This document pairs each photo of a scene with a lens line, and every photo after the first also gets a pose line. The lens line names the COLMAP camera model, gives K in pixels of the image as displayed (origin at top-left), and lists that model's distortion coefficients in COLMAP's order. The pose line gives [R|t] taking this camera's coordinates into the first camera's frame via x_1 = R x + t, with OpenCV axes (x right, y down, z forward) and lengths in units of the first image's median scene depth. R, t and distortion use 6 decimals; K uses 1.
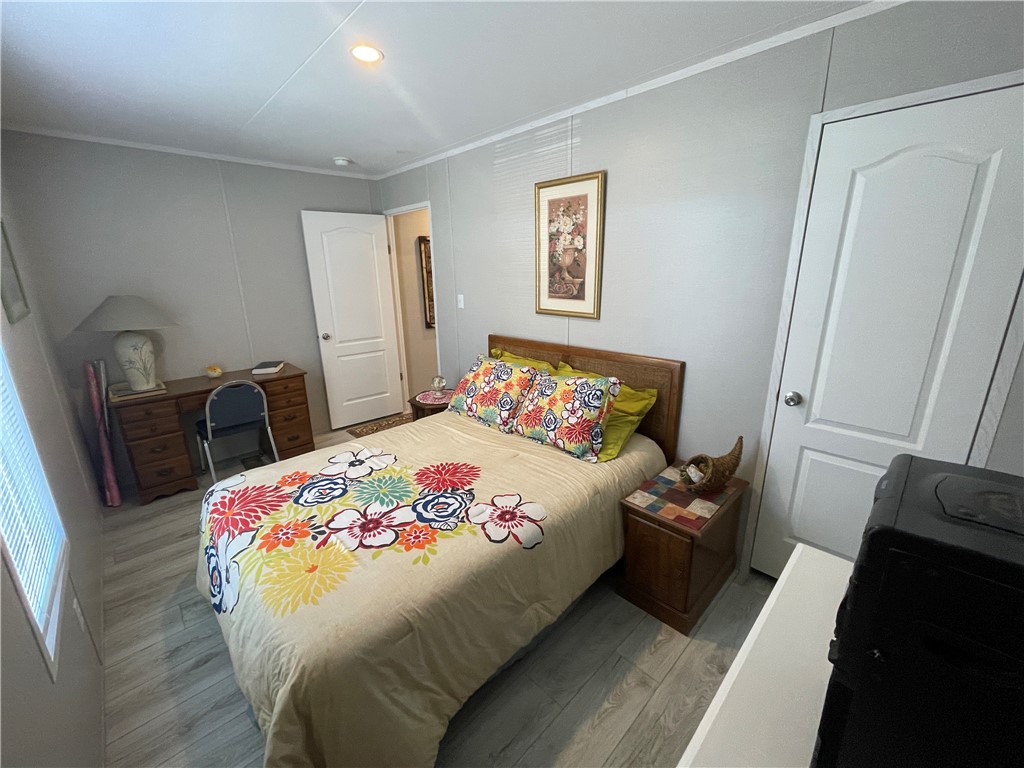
lens RADIAL K [[410.7, 0, 512.0], [0, 410.7, 384.0], [0, 0, 1]] dist [0.000496, -0.000623]
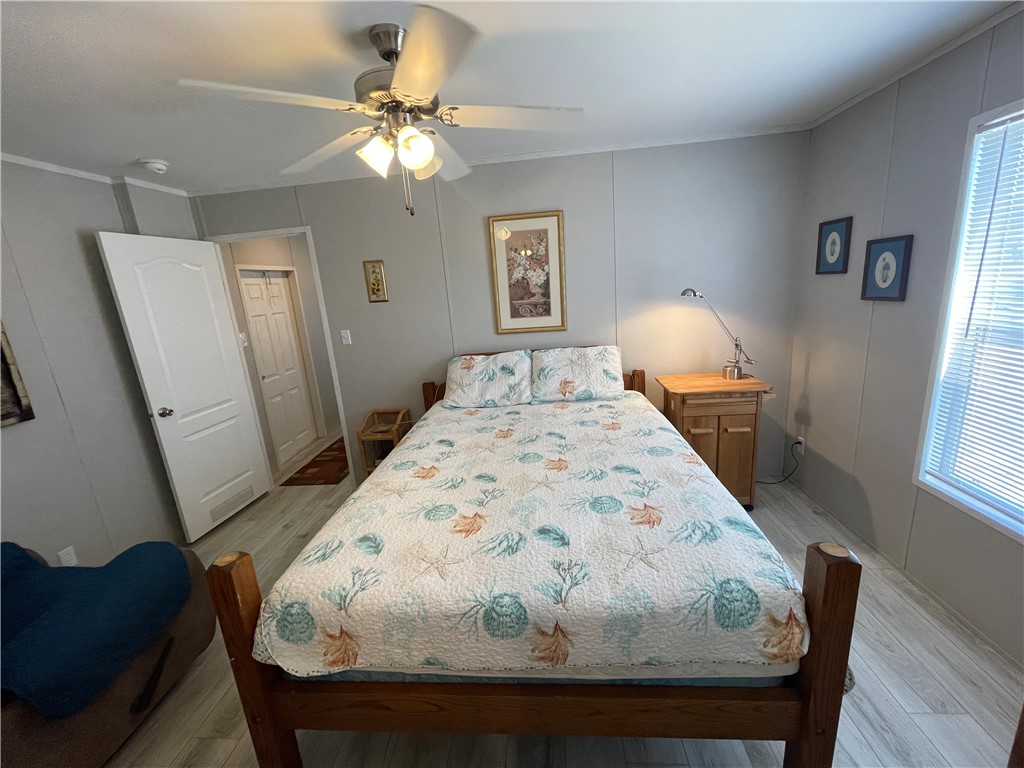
lens RADIAL K [[410.7, 0, 512.0], [0, 410.7, 384.0], [0, 0, 1]] dist [0.000496, -0.000623]
pose [[0.755986, -0.193397, 0.625366, -0.671674], [0.234125, 0.972047, 0.017582, -0.058613], [-0.611286, 0.133122, 0.780133, 0.168914]]
